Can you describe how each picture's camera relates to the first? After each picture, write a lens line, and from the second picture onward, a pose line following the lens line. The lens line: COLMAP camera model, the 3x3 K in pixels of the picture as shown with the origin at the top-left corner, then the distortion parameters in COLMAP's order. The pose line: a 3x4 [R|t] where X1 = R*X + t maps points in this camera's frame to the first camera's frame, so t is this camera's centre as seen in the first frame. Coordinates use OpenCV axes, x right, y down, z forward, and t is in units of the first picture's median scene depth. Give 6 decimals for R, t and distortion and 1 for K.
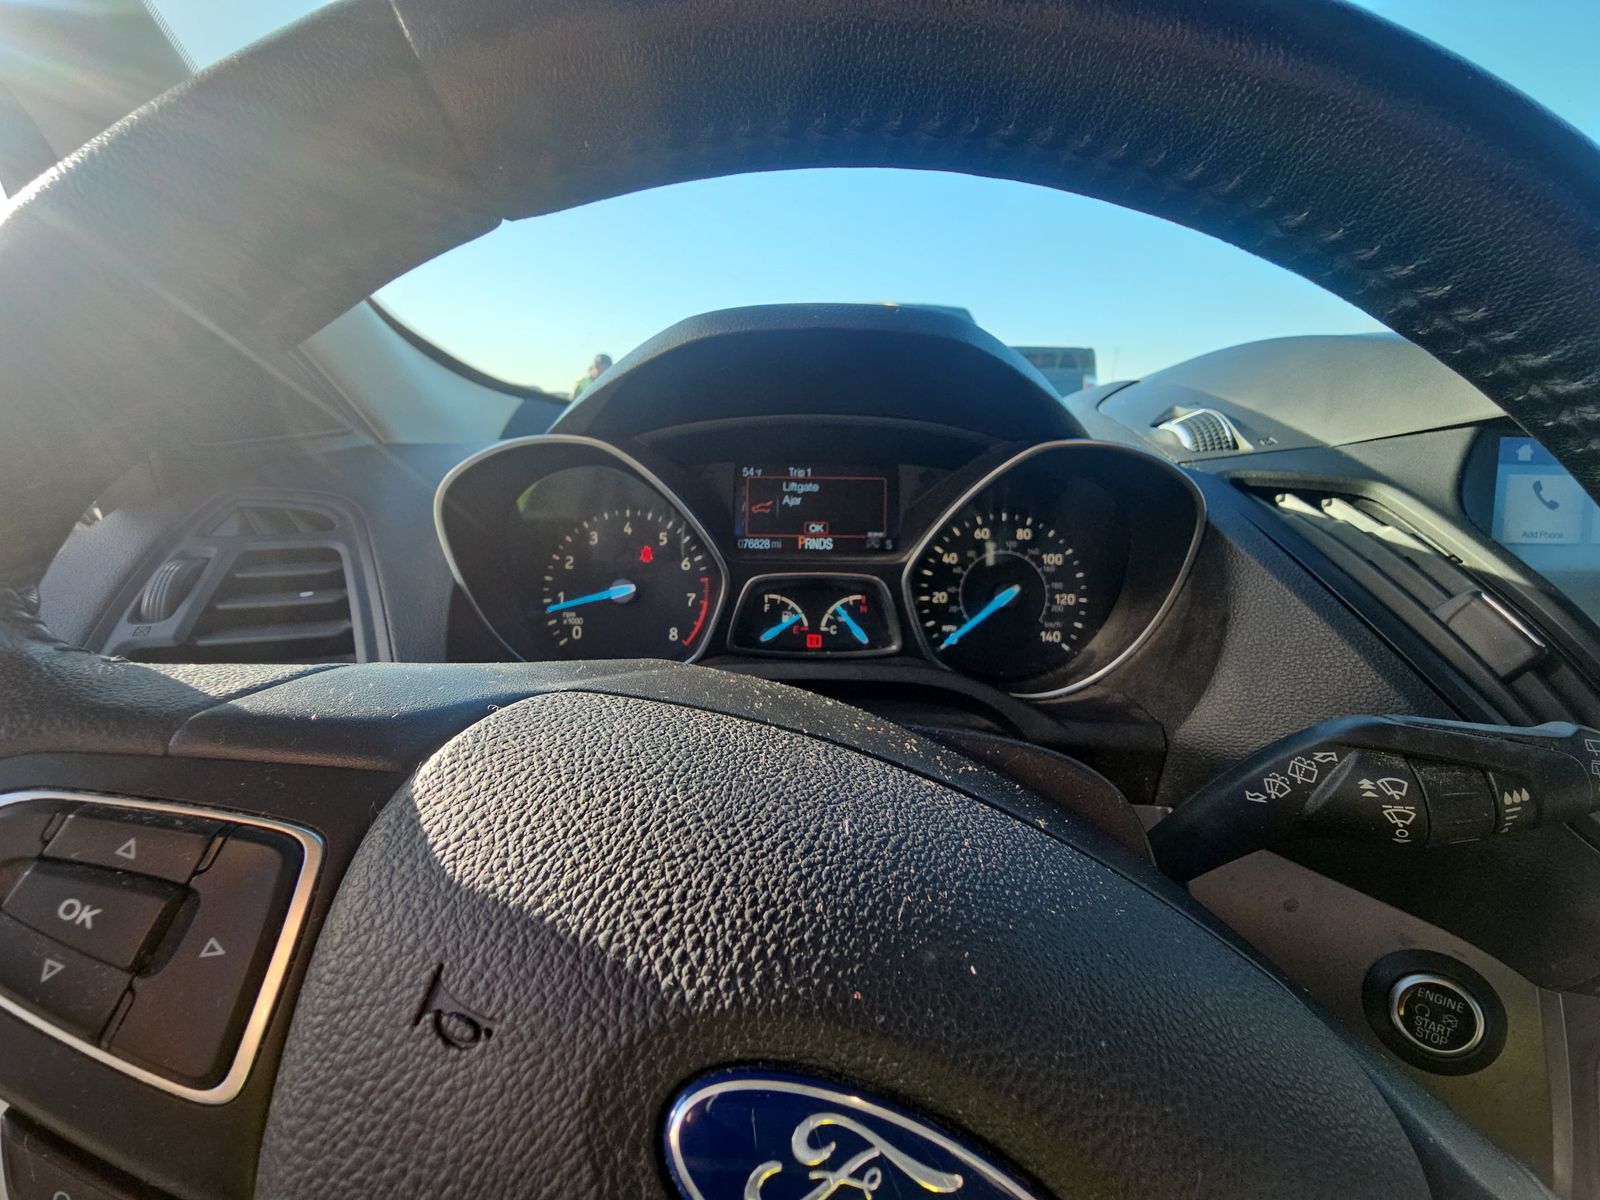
lens RADIAL K [[637.9, 0, 792.0], [0, 637.9, 602.5], [0, 0, 1]] dist [-0.004495, -0.002484]
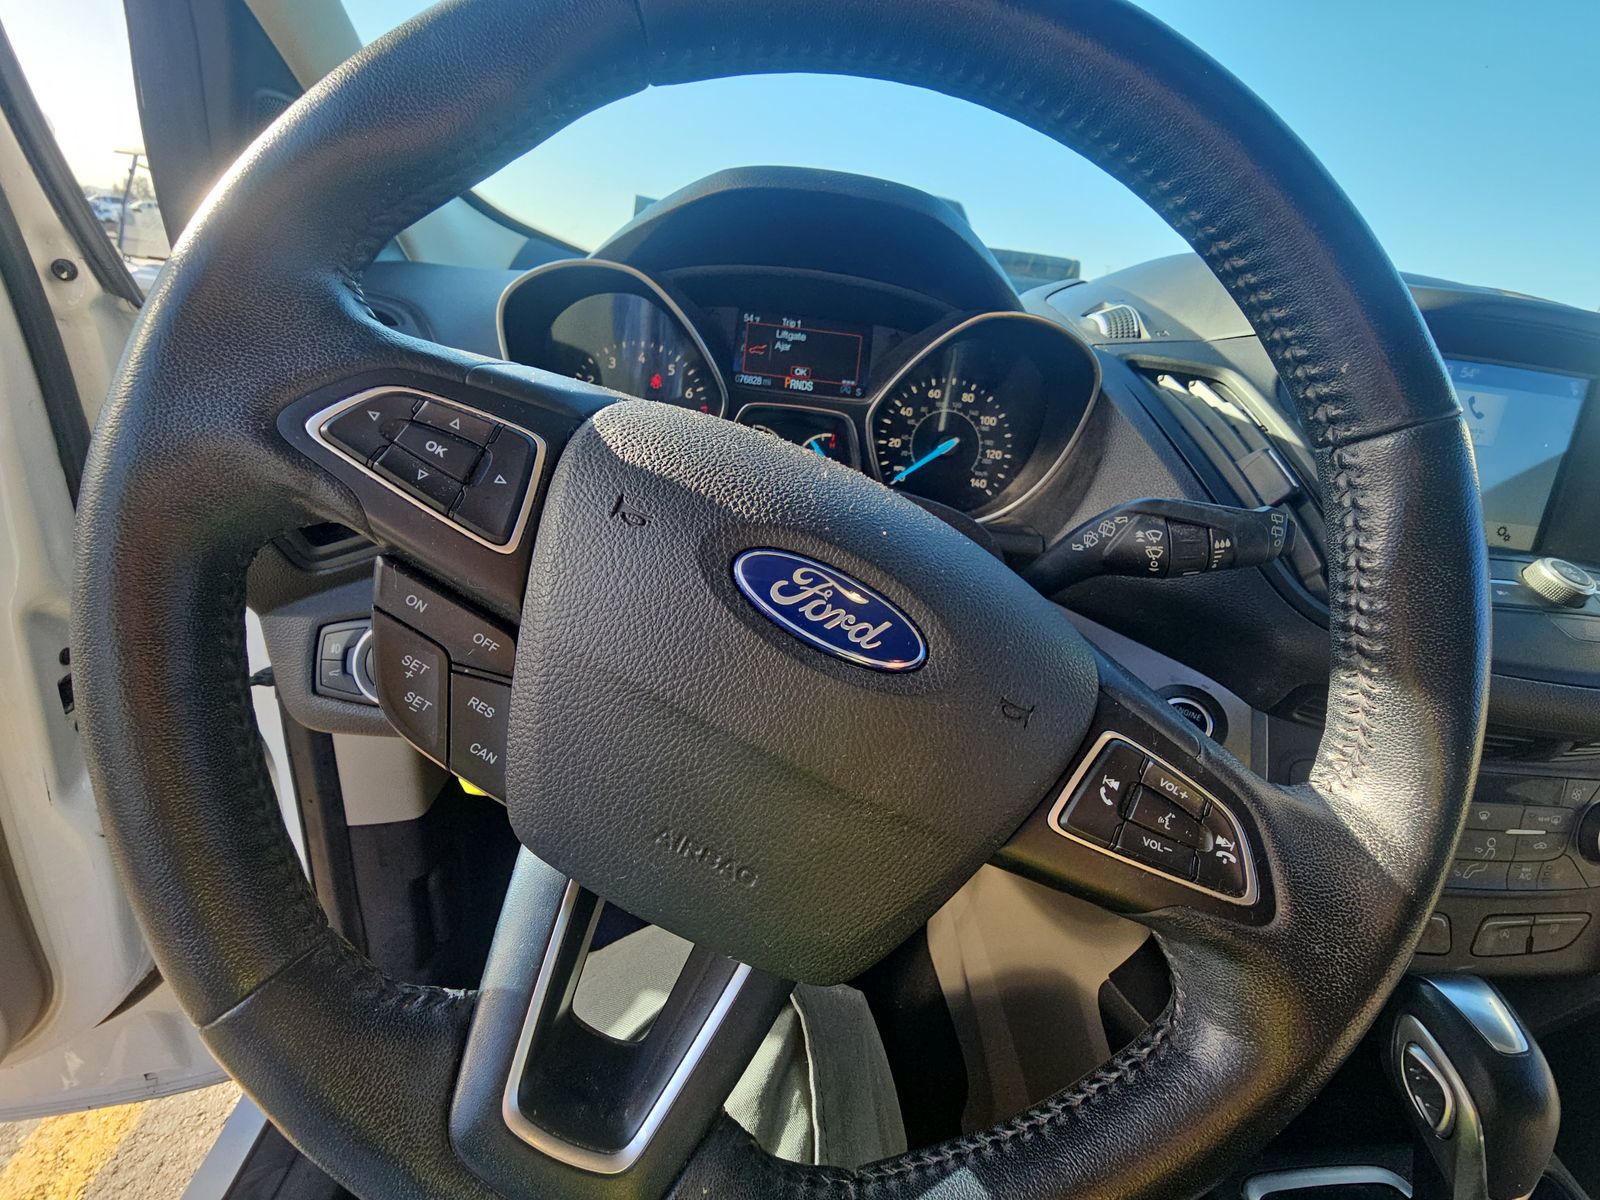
lens RADIAL K [[637.9, 0, 788.2], [0, 637.9, 597.0], [0, 0, 1]] dist [-0.004495, -0.002484]
pose [[0.994284, 0.080948, 0.069620, -0.043624], [-0.090194, 0.985754, 0.141962, 0.165238], [-0.057137, -0.147430, 0.987421, -0.315335]]
